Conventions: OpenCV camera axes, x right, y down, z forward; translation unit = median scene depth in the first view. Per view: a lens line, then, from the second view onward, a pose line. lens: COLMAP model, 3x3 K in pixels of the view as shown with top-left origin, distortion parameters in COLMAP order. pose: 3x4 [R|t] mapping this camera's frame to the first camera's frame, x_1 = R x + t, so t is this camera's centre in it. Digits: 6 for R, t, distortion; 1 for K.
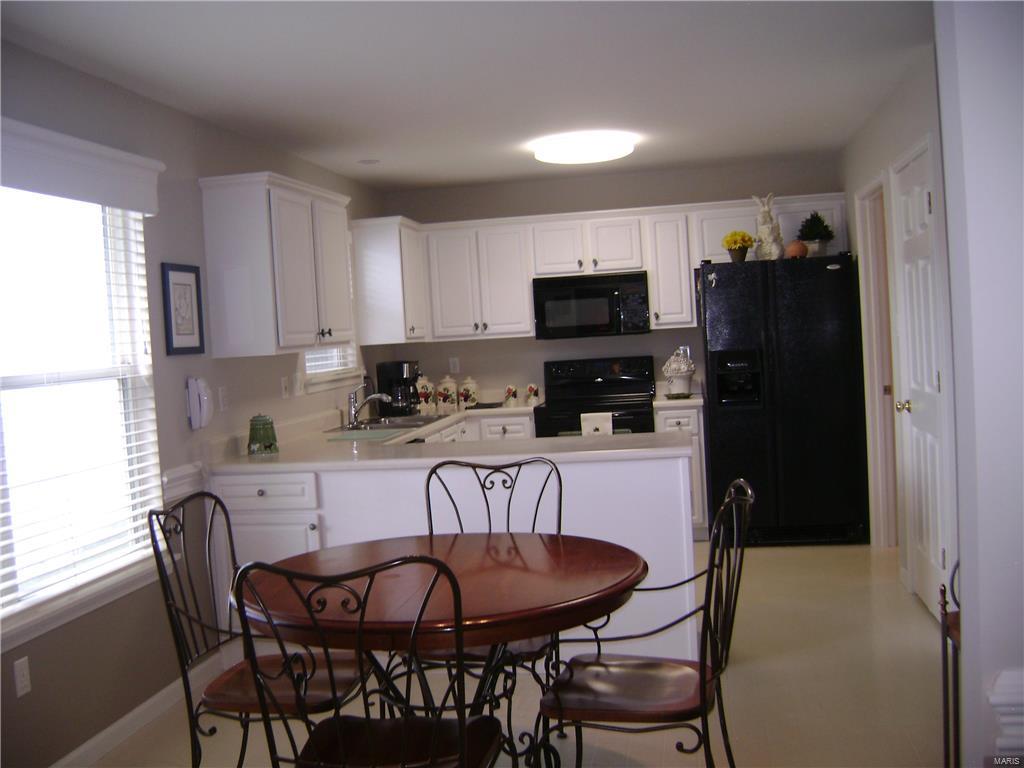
lens RADIAL K [[1046.1, 0, 512.0], [0, 1046.1, 384.0], [0, 0, 1]] dist [-0.165876, 0.115150]
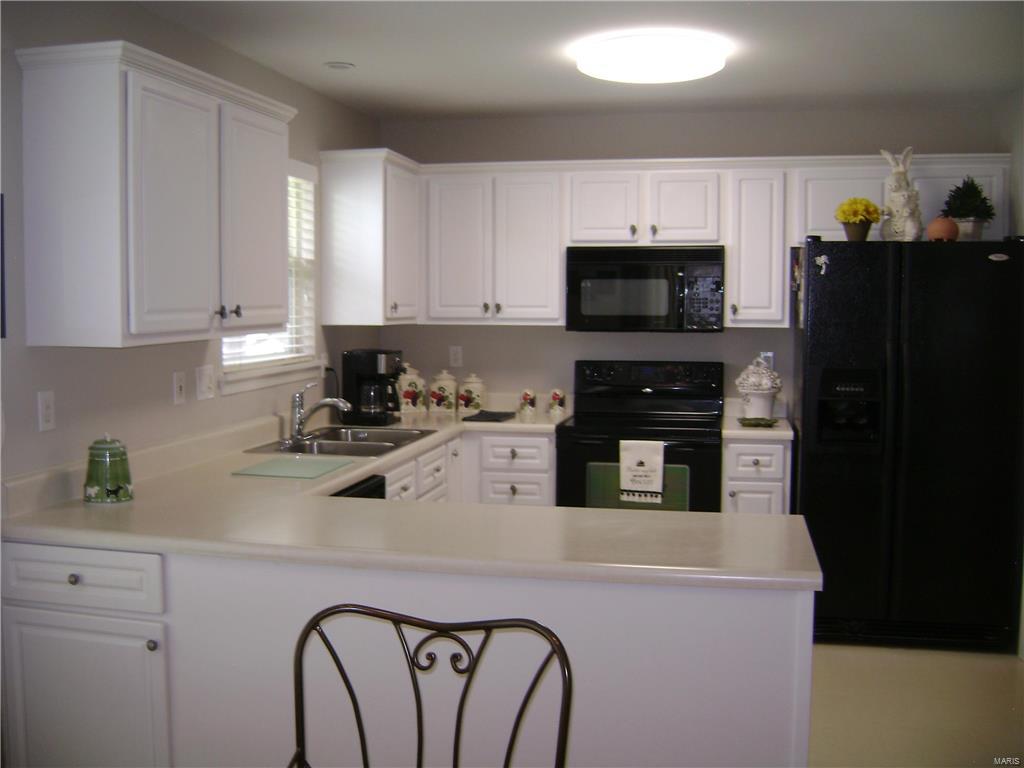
lens RADIAL K [[1046.1, 0, 512.0], [0, 1046.1, 384.0], [0, 0, 1]] dist [-0.165876, 0.115150]
pose [[0.997263, 0.064510, -0.036134, 0.015048], [-0.063396, 0.997502, 0.031151, -0.027087], [0.038053, -0.028775, 0.998861, 0.282556]]
